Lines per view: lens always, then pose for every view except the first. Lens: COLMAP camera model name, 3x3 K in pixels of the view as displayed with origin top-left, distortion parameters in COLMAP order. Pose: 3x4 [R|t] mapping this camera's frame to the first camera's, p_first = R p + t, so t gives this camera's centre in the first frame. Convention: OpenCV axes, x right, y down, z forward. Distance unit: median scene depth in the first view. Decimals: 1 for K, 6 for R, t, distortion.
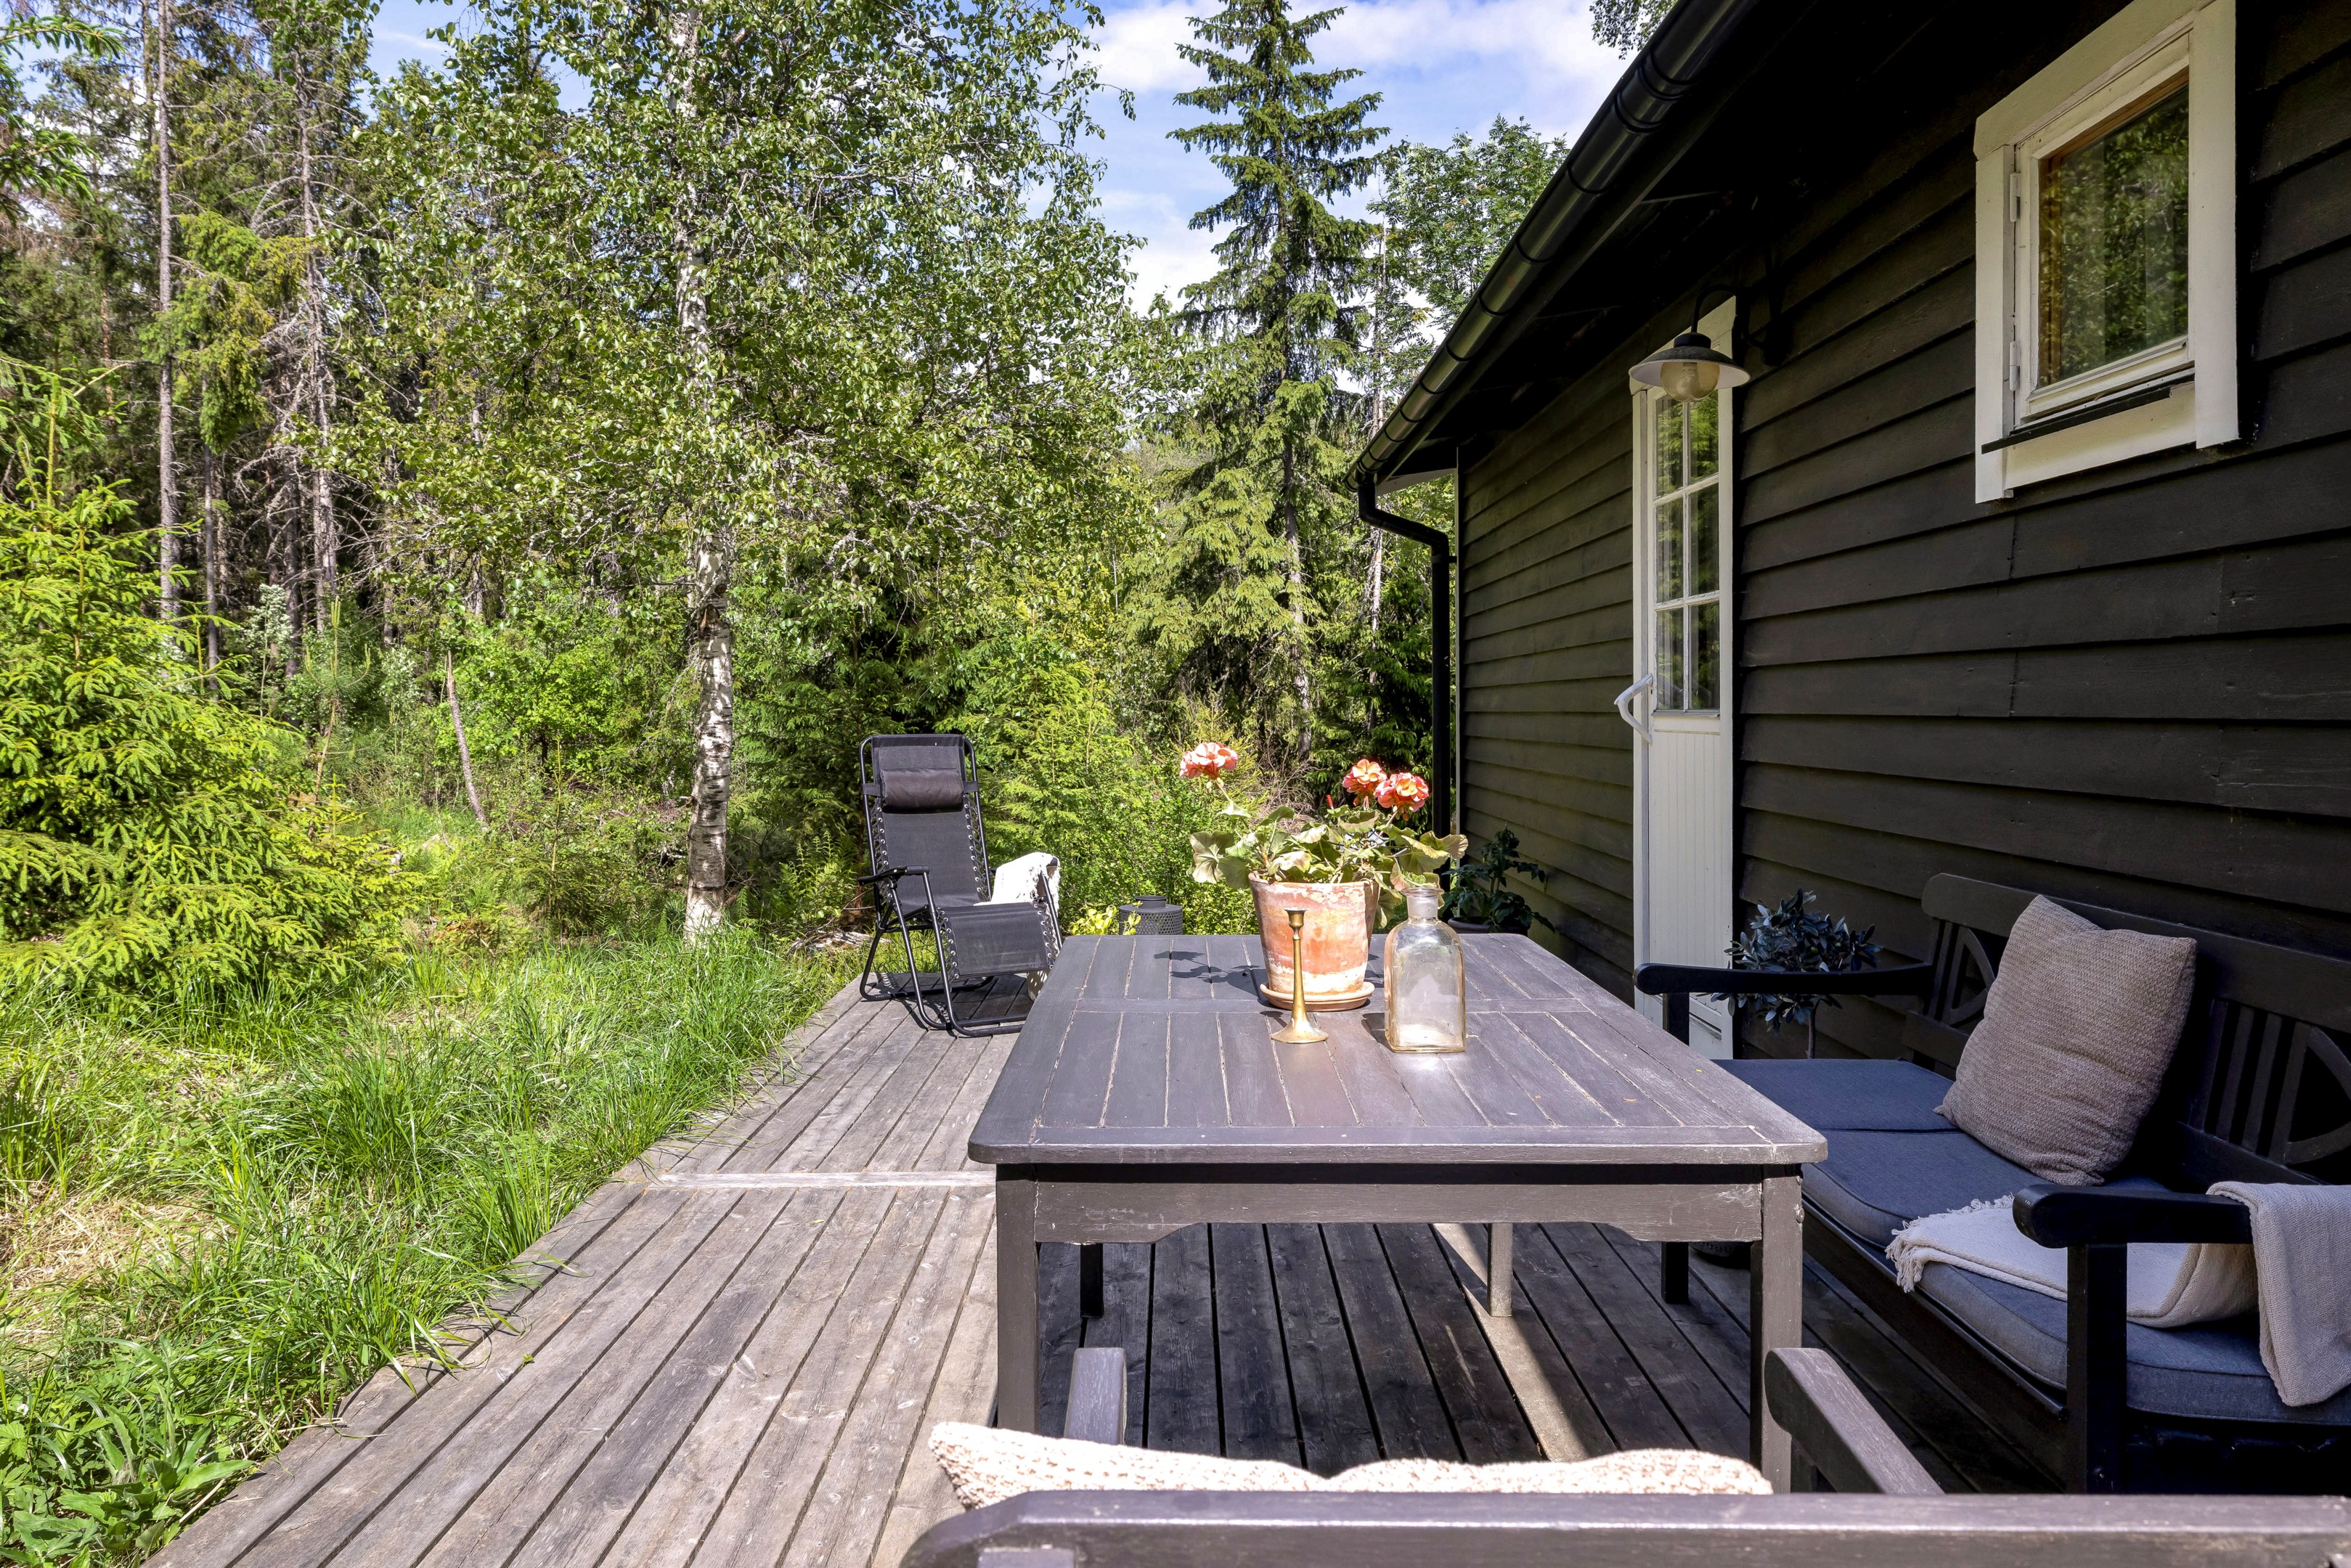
lens RADIAL K [[1533.0, 0, 1173.5], [0, 1533.0, 711.6], [0, 0, 1]] dist [-0.007360, 0.006206]
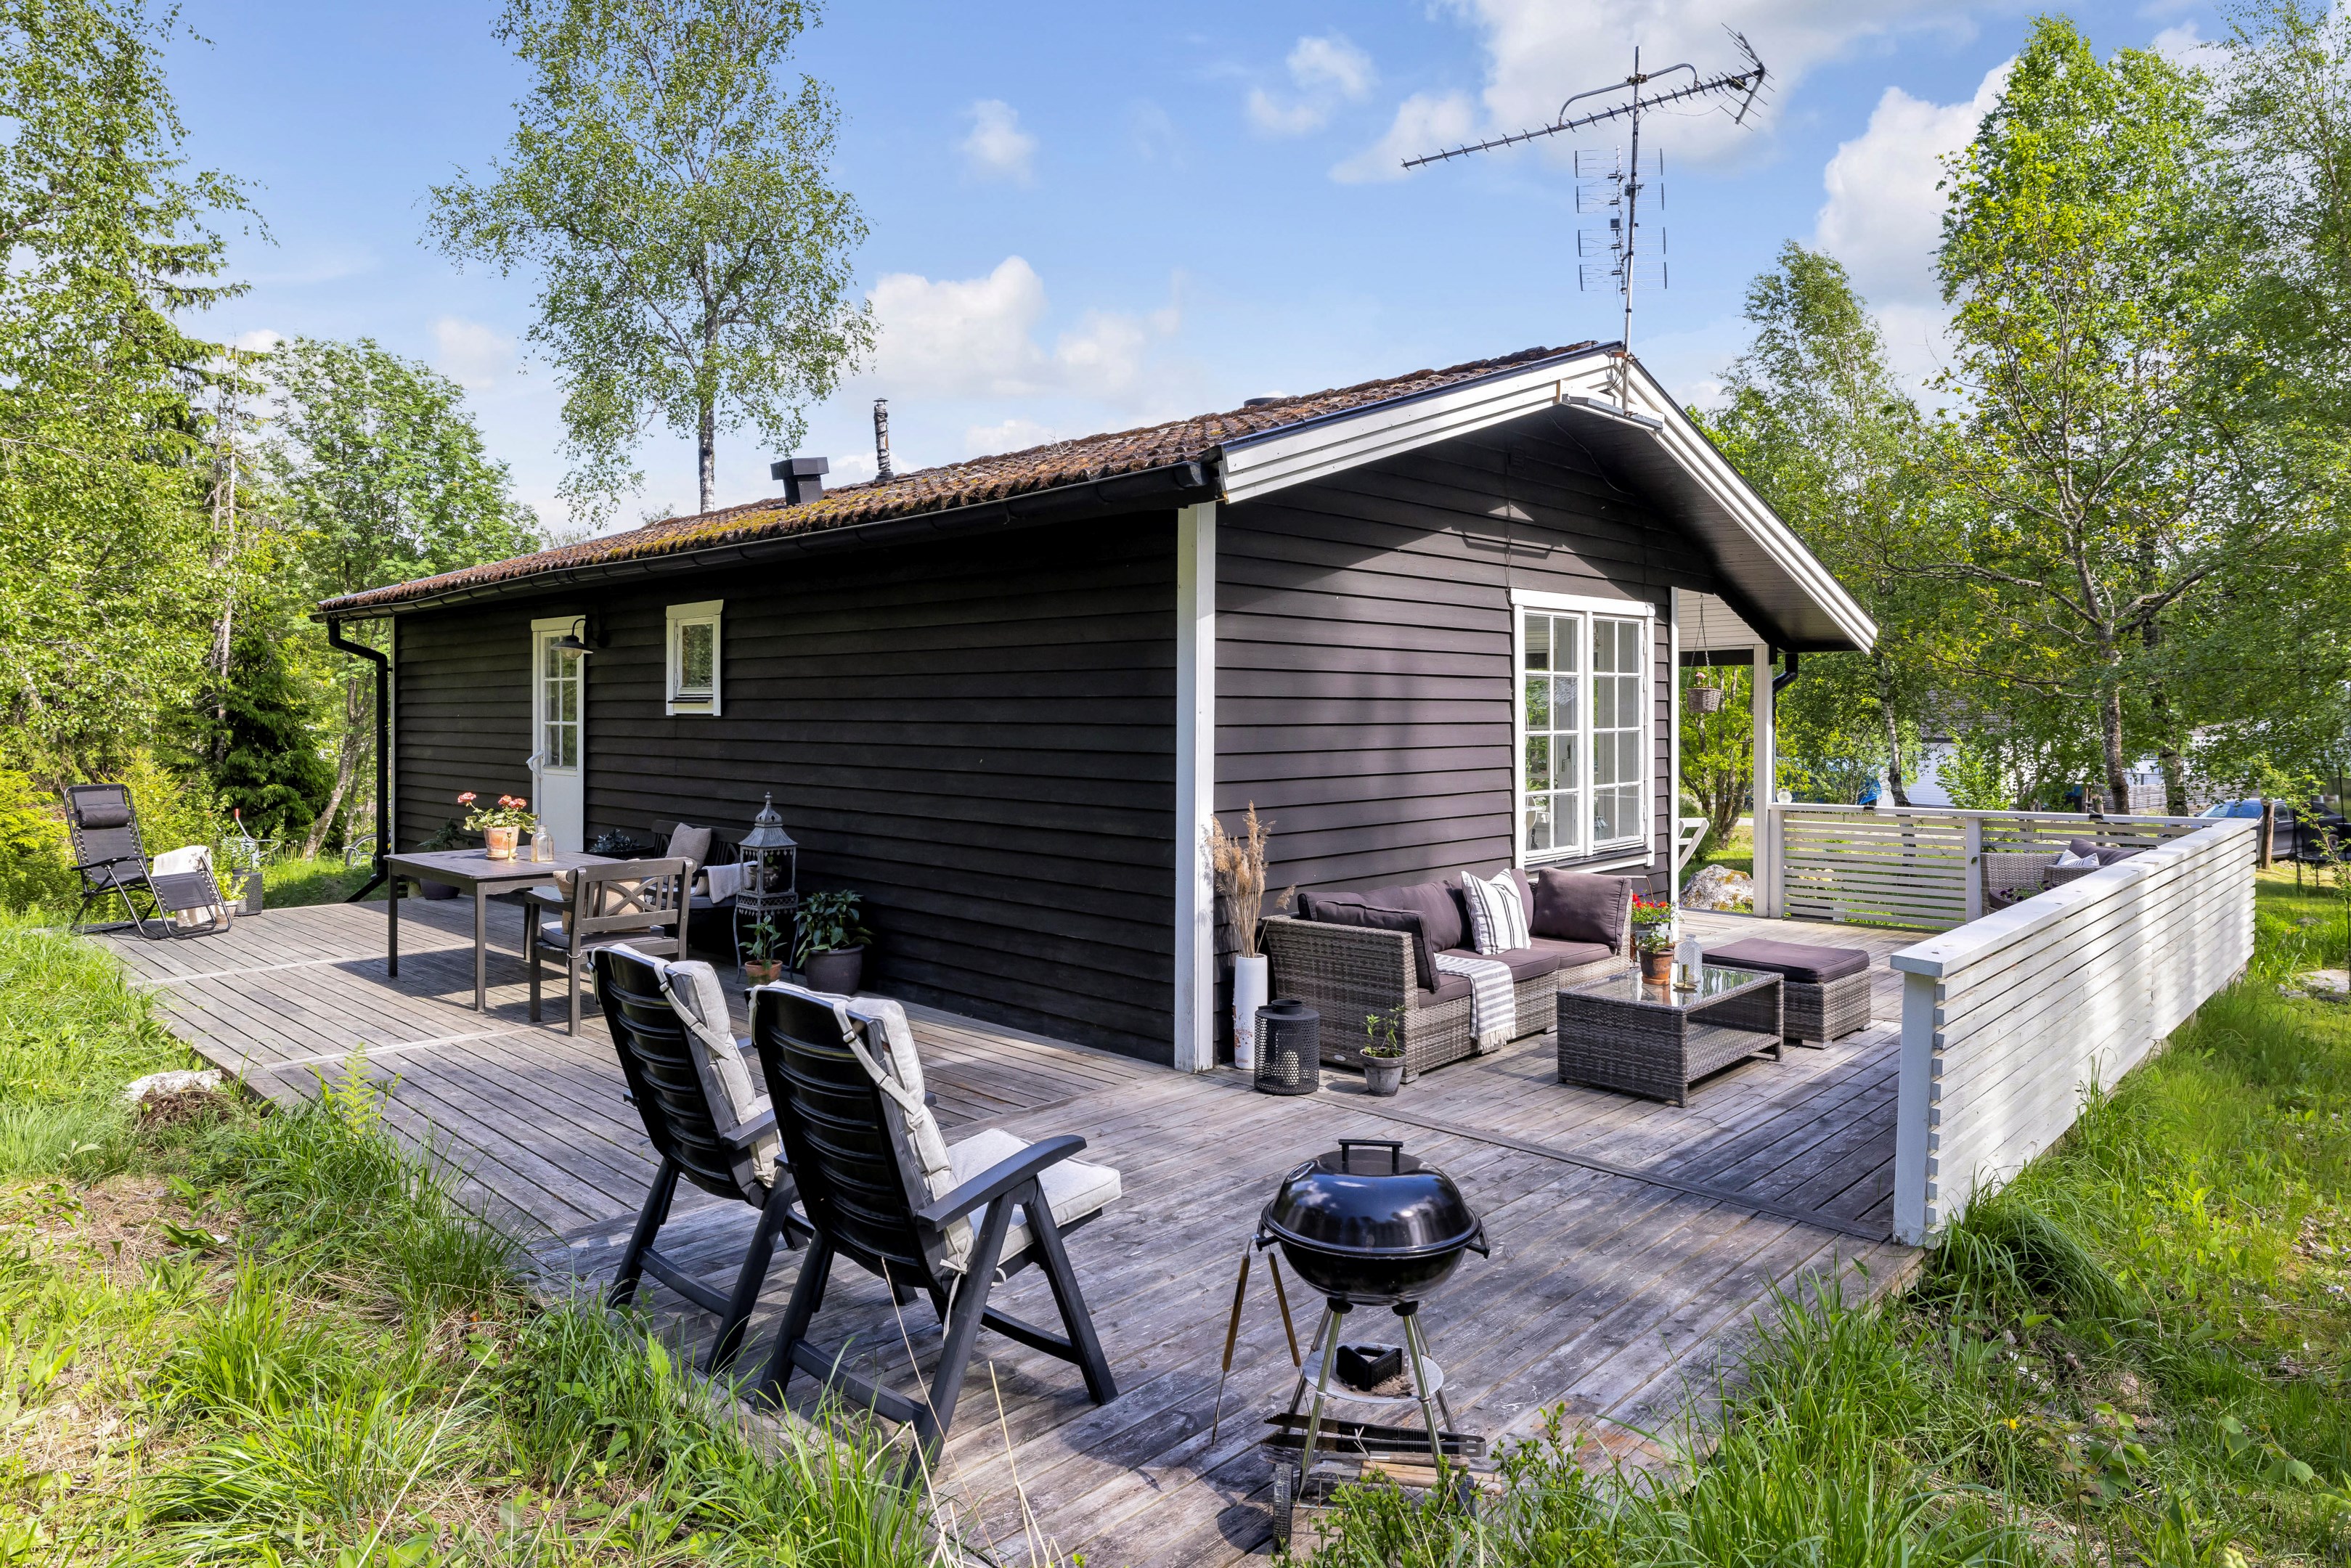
lens RADIAL K [[1403.7, 0, 1184.6], [0, 1403.7, 713.6], [0, 0, 1]] dist [0.005041, 0.000867]
pose [[0.681350, 0.001537, 0.731957, -0.987904], [-0.001774, 0.999998, -0.000449, -0.132682], [-0.731956, -0.000992, 0.681351, -1.991138]]
